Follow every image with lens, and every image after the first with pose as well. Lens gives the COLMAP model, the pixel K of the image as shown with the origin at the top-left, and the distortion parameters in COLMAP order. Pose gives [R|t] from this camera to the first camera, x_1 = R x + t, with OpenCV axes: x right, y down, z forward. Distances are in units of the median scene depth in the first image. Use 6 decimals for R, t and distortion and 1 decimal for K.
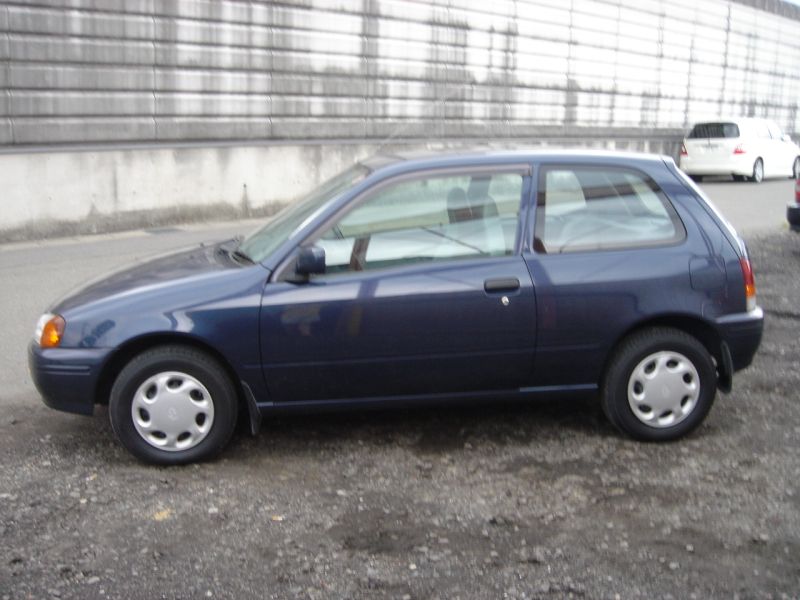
lens RADIAL K [[896.3, 0, 396.8], [0, 896.3, 304.0], [0, 0, 1]] dist [-0.100879, 0.000000]
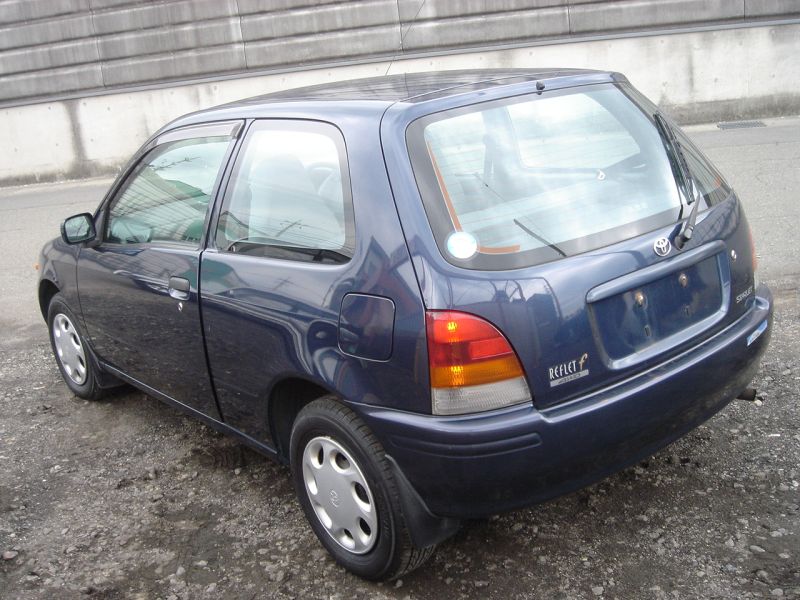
lens RADIAL K [[896.3, 0, 400.8], [0, 896.3, 296.6], [0, 0, 1]] dist [-0.100879, 0.000000]
pose [[0.551103, 0.182638, -0.814205, 0.279980], [-0.057143, 0.981722, 0.181537, -0.054092], [0.832479, -0.053520, 0.551466, 0.241562]]
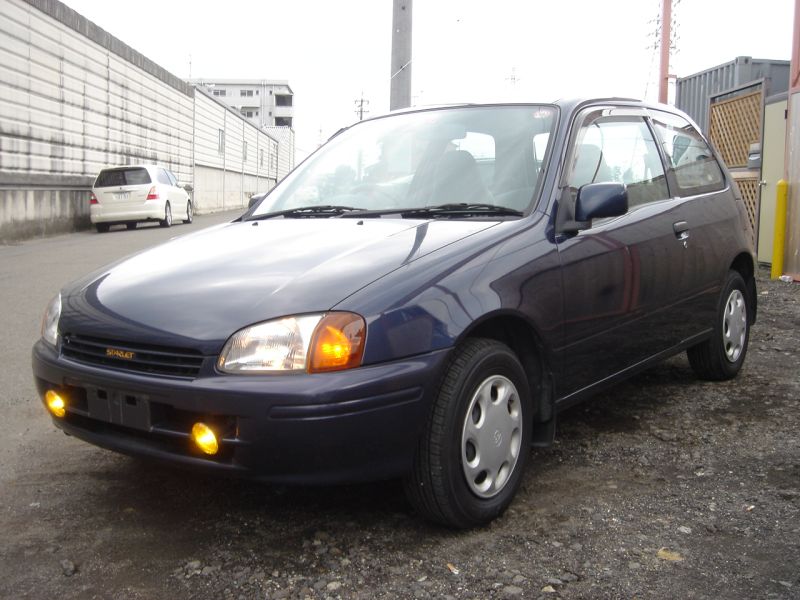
lens RADIAL K [[896.3, 0, 397.6], [0, 896.3, 295.7], [0, 0, 1]] dist [-0.100879, 0.000000]
pose [[0.698529, -0.103206, 0.708100, -0.247429], [0.165014, 0.986107, -0.019058, 0.006274], [-0.696296, 0.130159, 0.705854, 0.184550]]
